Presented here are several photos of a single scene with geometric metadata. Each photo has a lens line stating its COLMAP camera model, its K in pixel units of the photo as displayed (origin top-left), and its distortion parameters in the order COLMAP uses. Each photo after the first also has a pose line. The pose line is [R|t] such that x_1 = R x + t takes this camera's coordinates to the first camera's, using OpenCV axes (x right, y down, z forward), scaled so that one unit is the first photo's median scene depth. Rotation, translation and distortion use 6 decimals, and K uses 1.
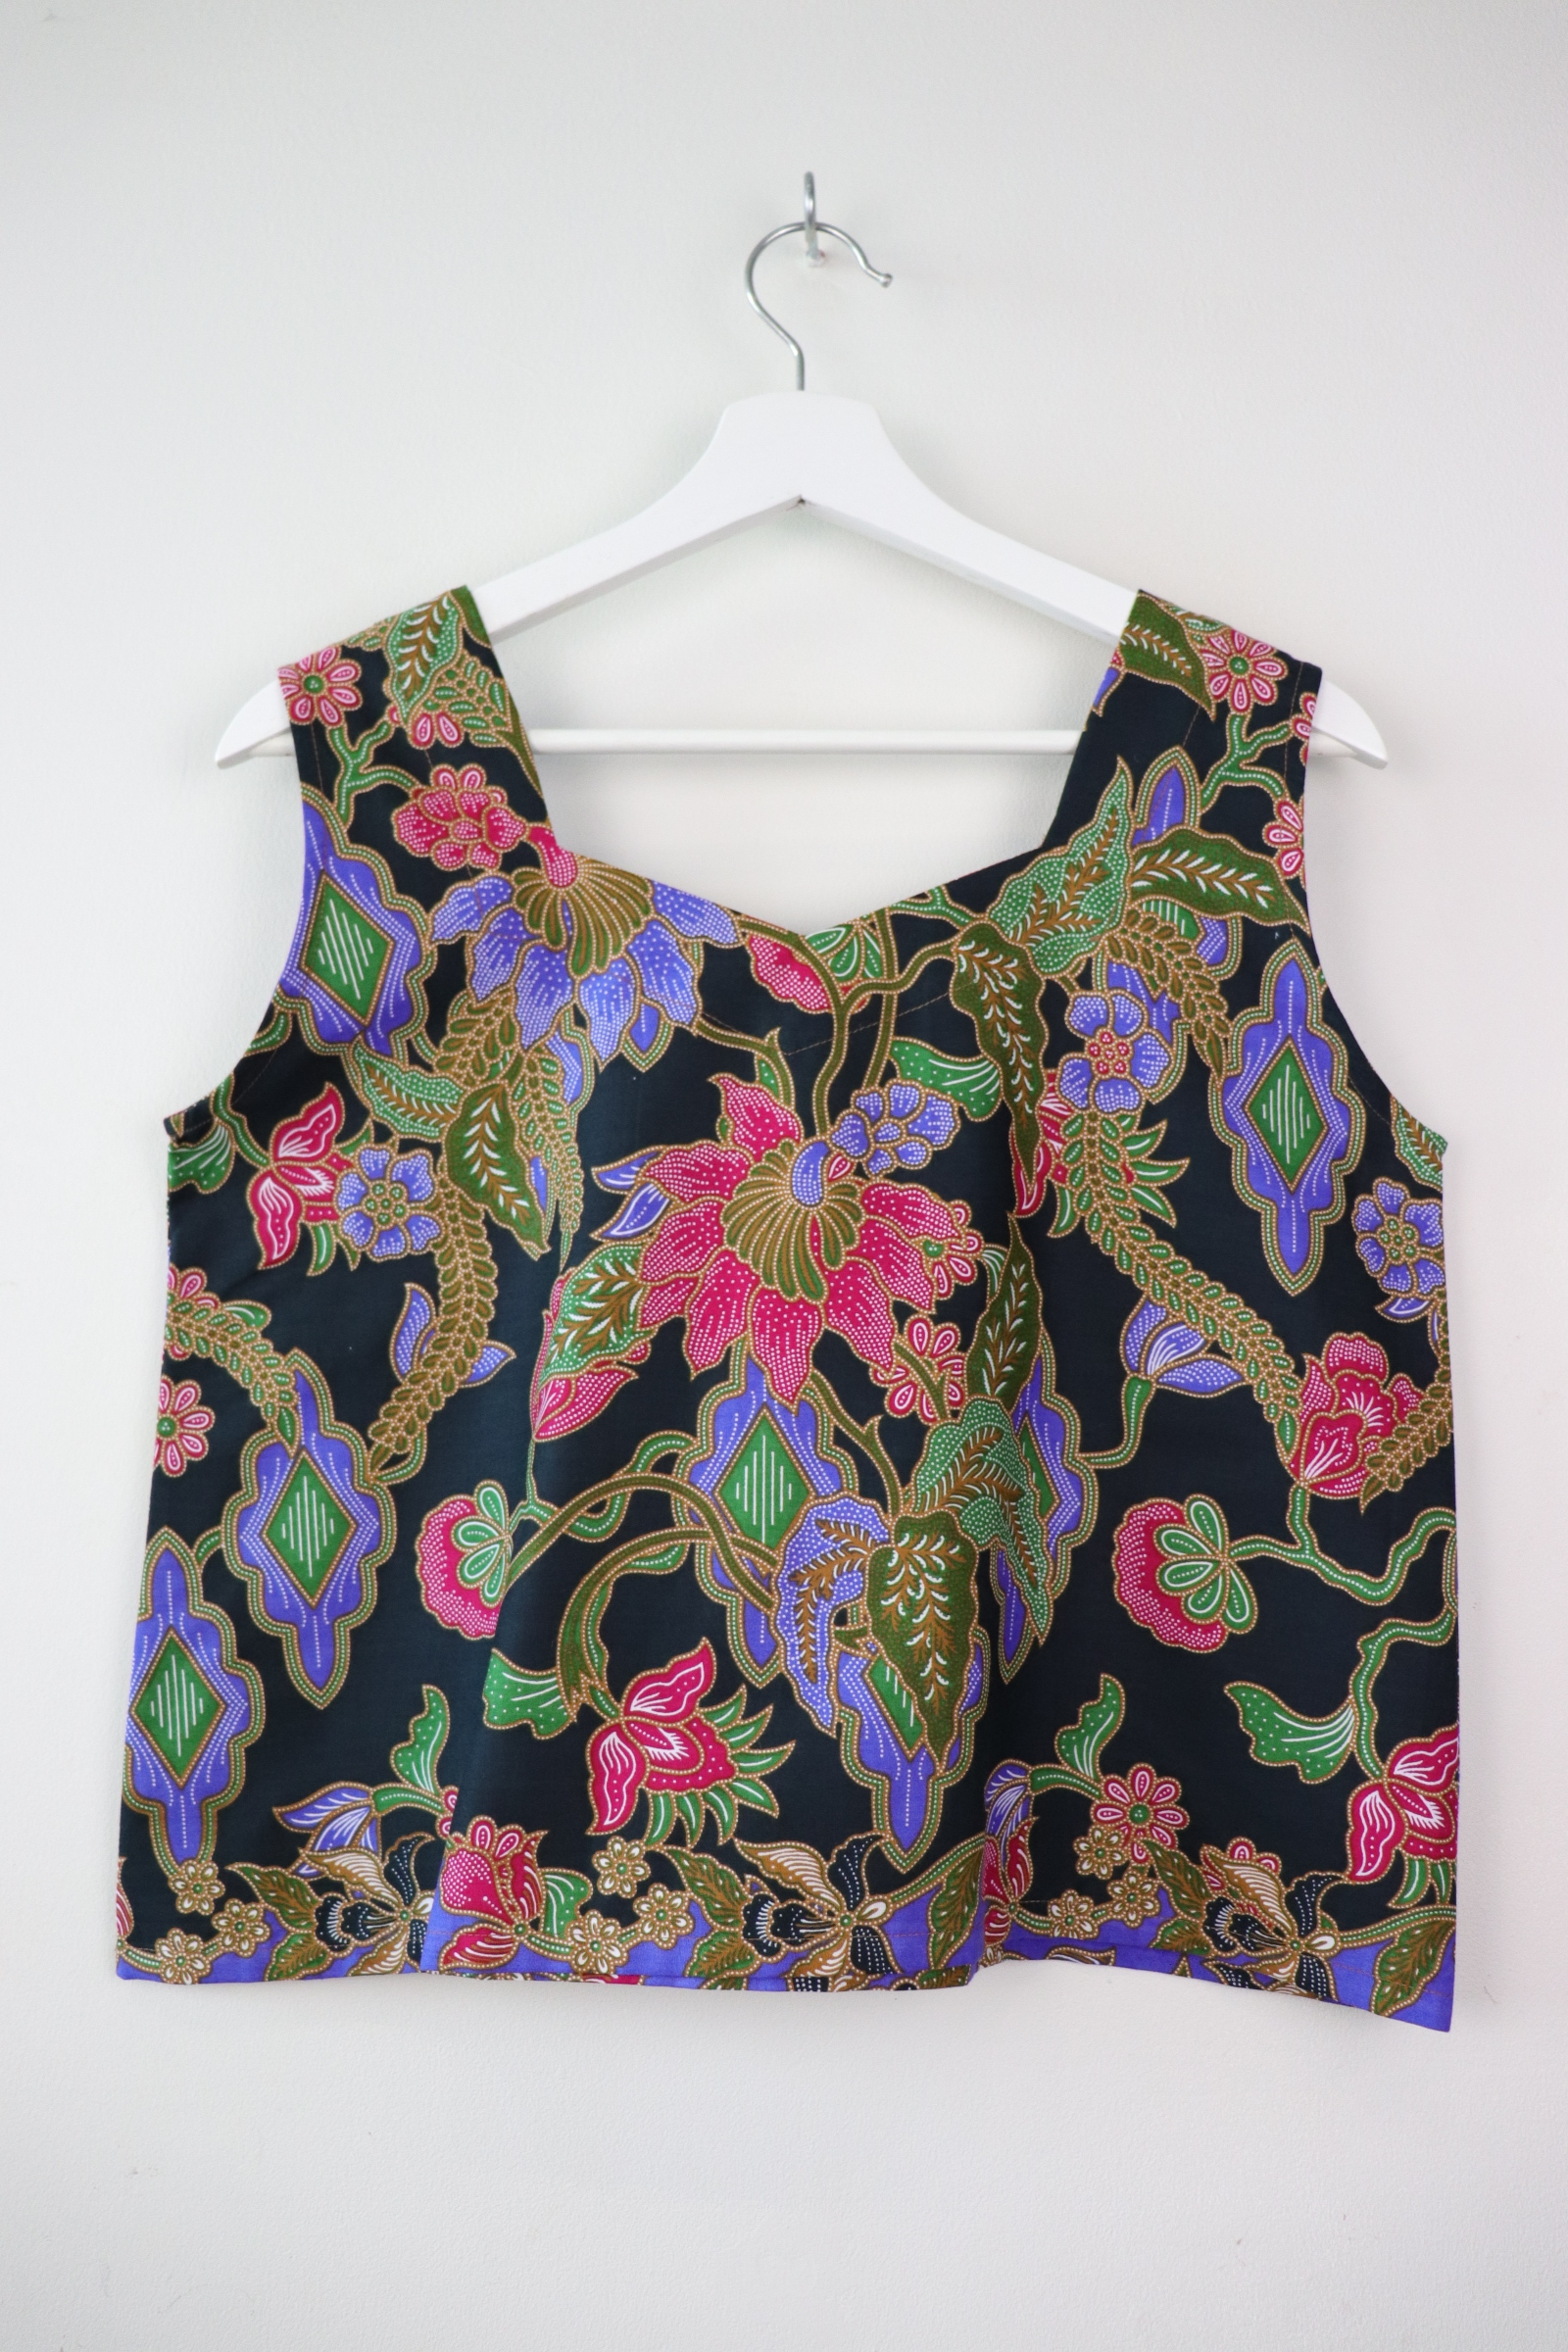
lens RADIAL K [[1876.0, 0, 784.0], [0, 1876.0, 1176.0], [0, 0, 1]] dist [-0.193084, 0.153729]
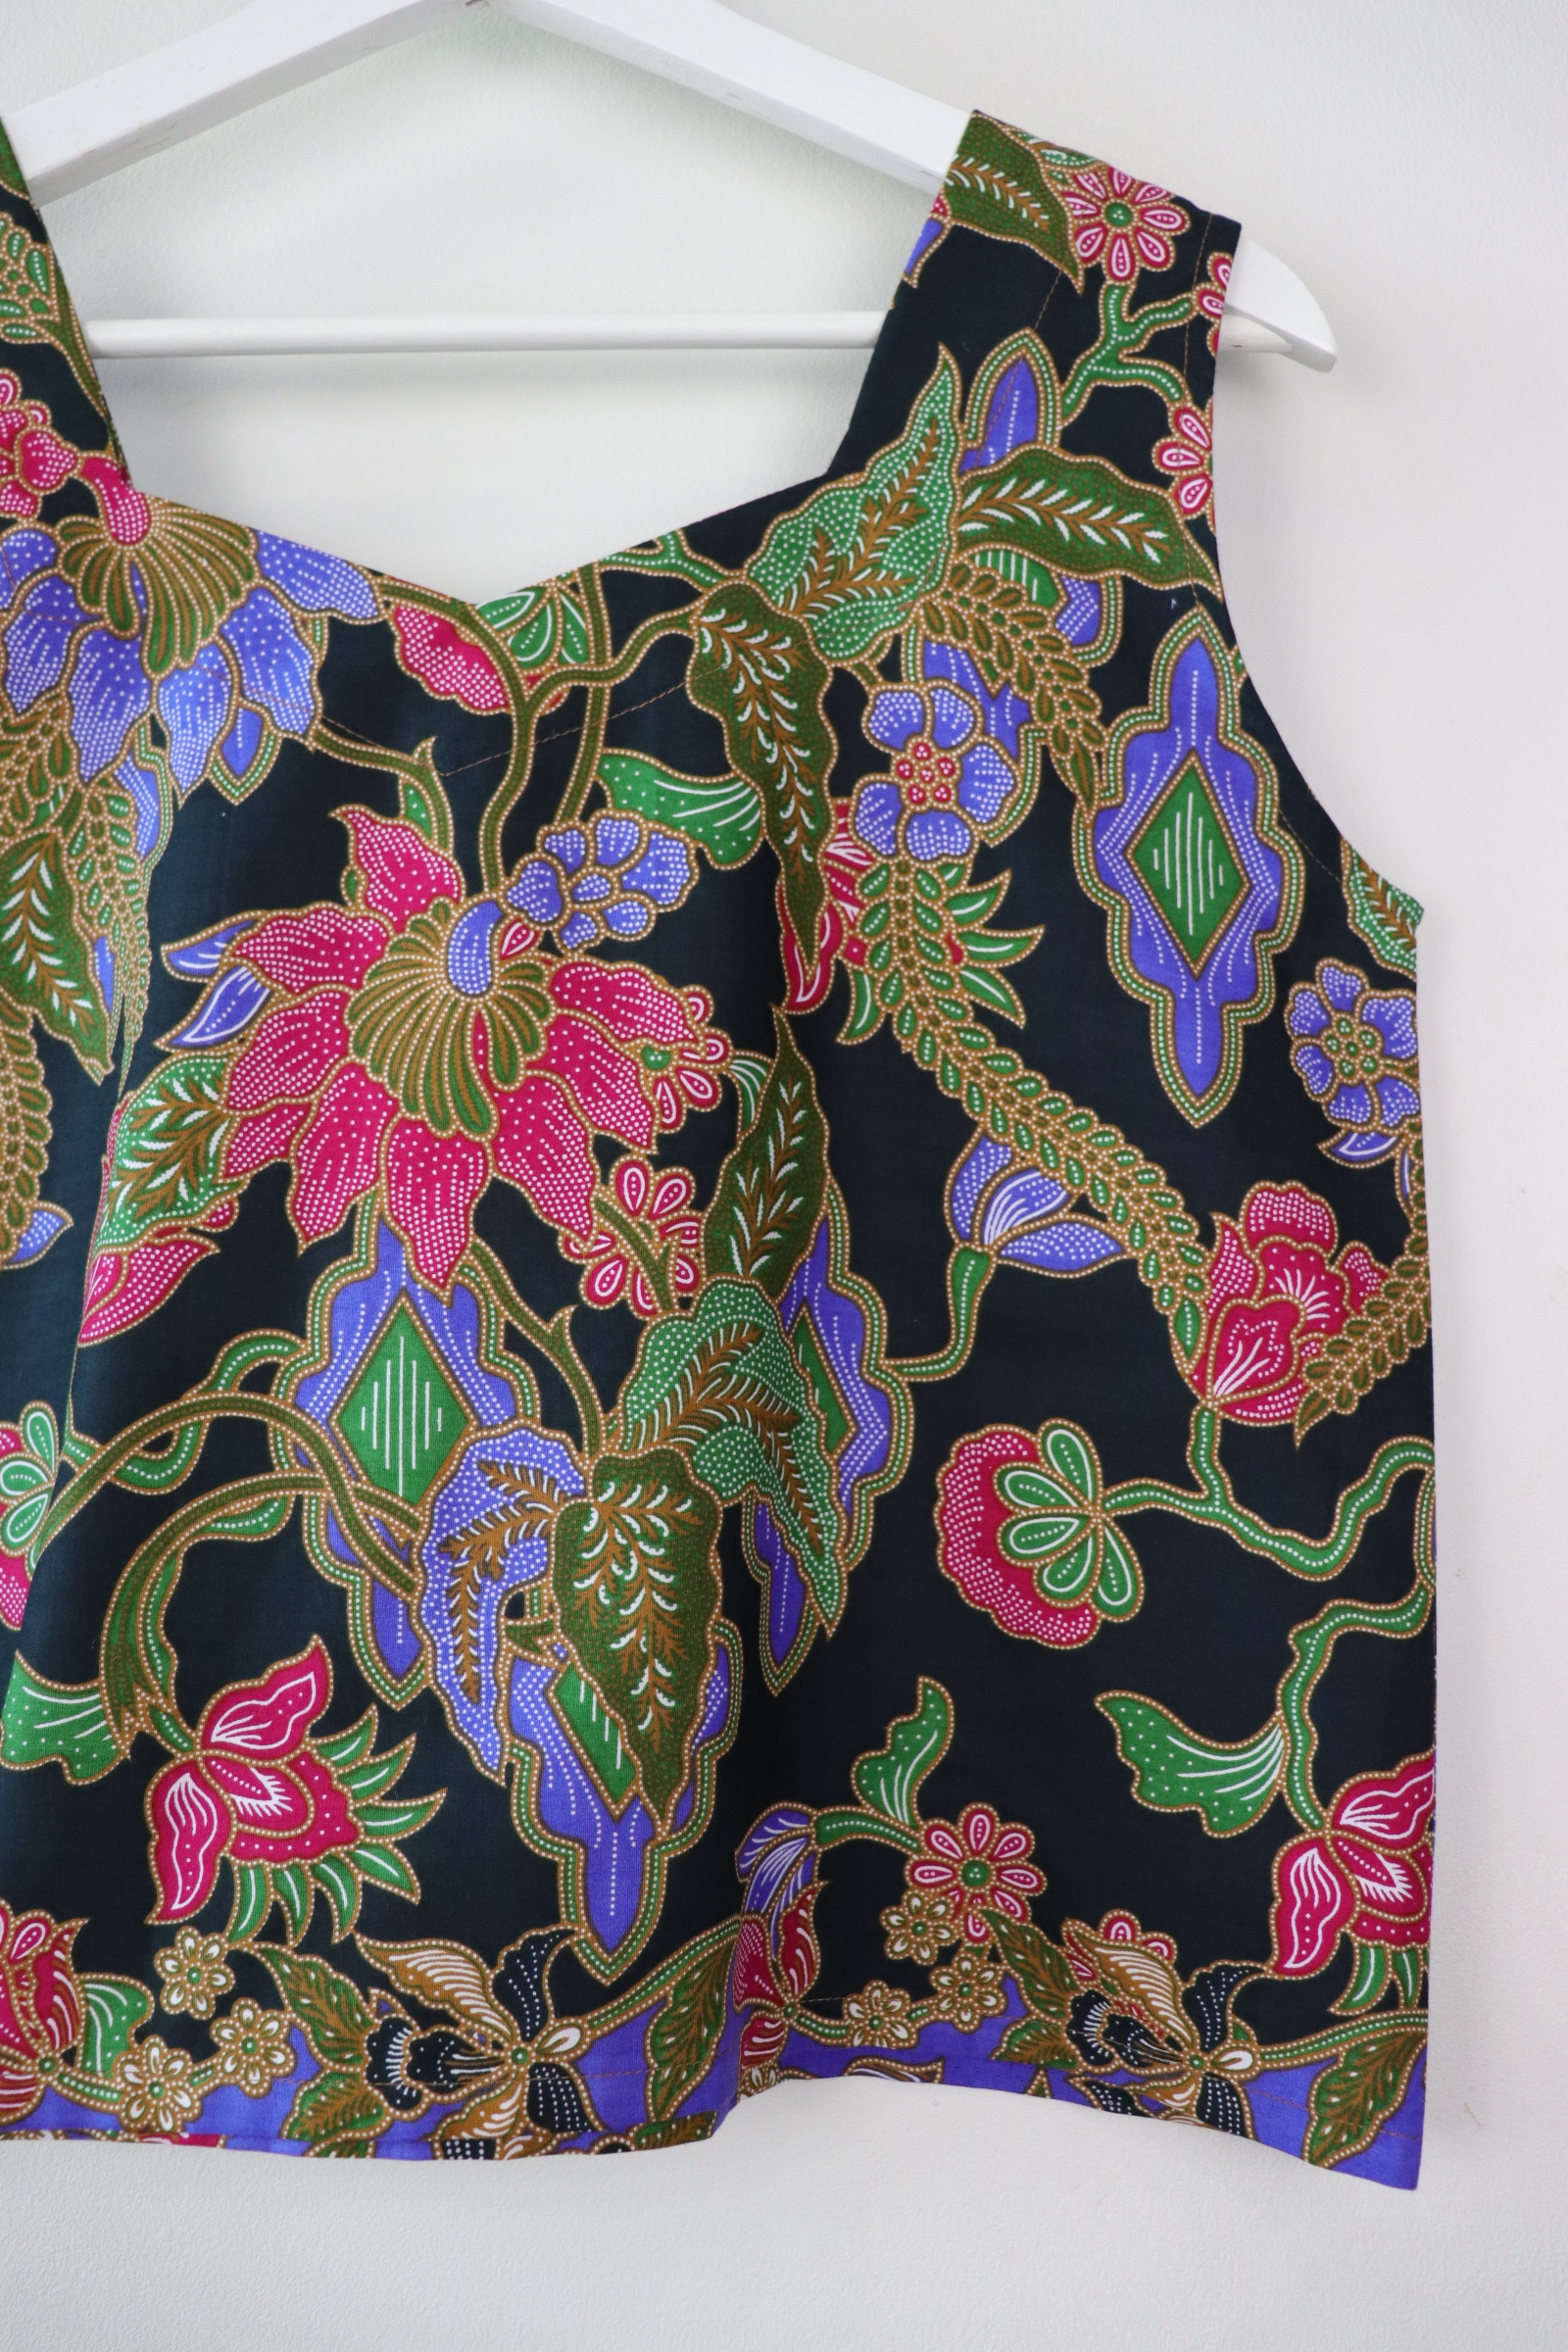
lens RADIAL K [[1876.0, 0, 784.0], [0, 1876.0, 1176.0], [0, 0, 1]] dist [-0.193084, 0.153729]
pose [[0.999741, -0.007749, 0.021410, 0.108898], [0.006449, 0.998171, 0.060109, 0.040466], [-0.021836, -0.059956, 0.997962, 0.321251]]
